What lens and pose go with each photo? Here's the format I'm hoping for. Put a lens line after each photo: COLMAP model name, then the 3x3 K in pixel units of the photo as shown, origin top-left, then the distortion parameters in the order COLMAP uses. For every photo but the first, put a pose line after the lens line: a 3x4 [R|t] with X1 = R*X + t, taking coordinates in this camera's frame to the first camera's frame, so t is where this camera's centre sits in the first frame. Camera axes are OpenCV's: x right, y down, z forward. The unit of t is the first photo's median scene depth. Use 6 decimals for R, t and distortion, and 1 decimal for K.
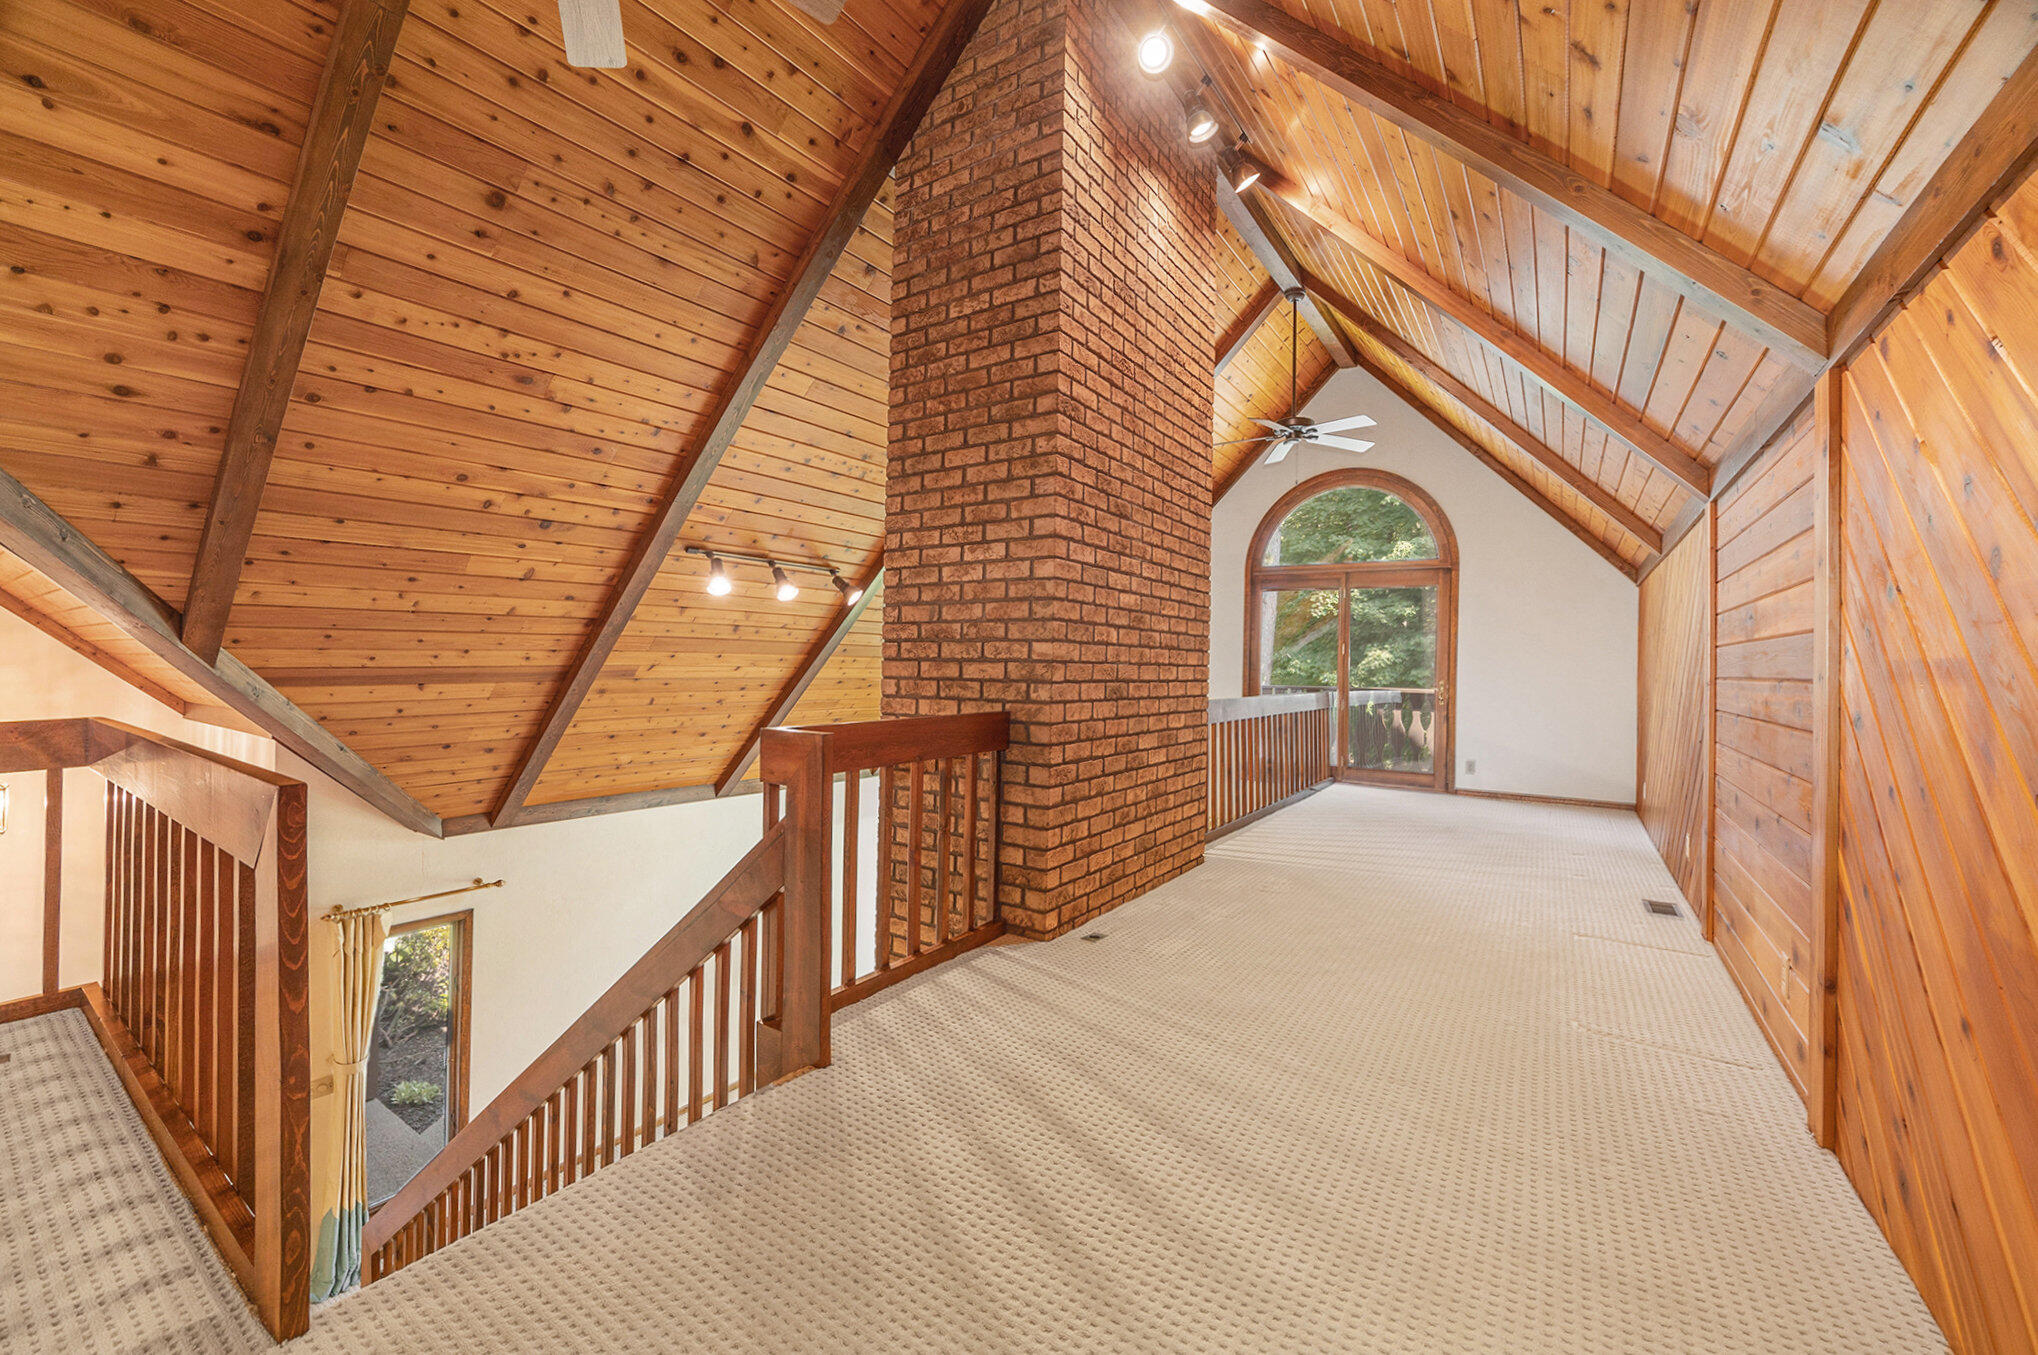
lens RADIAL K [[798.9, 0, 1118.0], [0, 798.9, 637.2], [0, 0, 1]] dist [-0.027415, 0.002733]
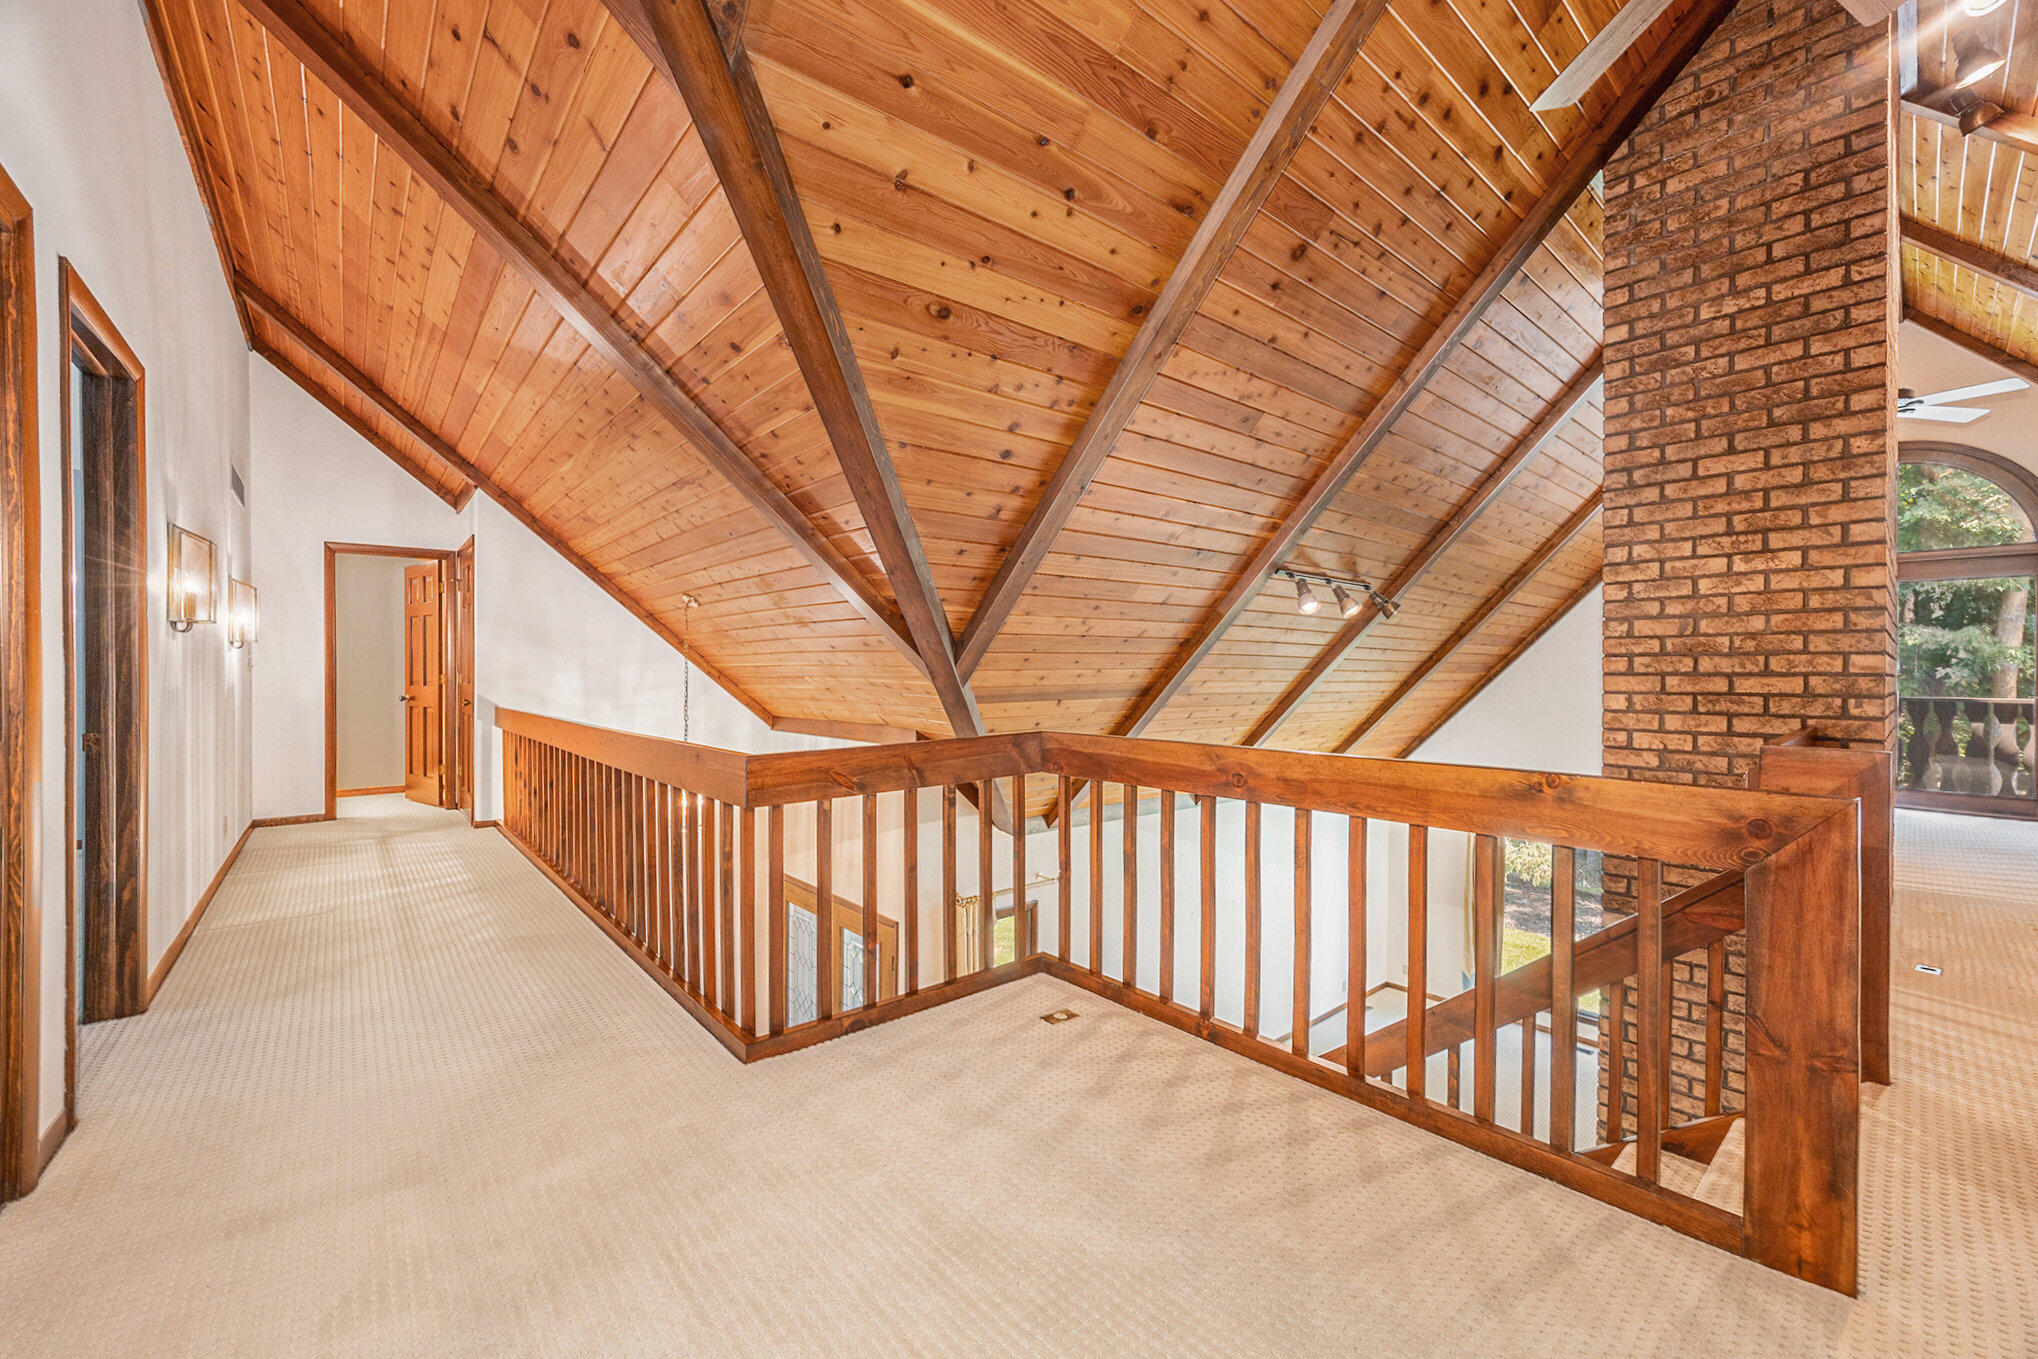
lens RADIAL K [[798.9, 0, 1039.1], [0, 798.9, 670.9], [0, 0, 1]] dist [-0.027415, 0.002733]
pose [[0.962124, -0.011085, -0.272385, -0.743808], [0.018622, 0.999511, 0.025100, -0.015122], [0.271974, -0.029222, 0.961861, -0.142859]]
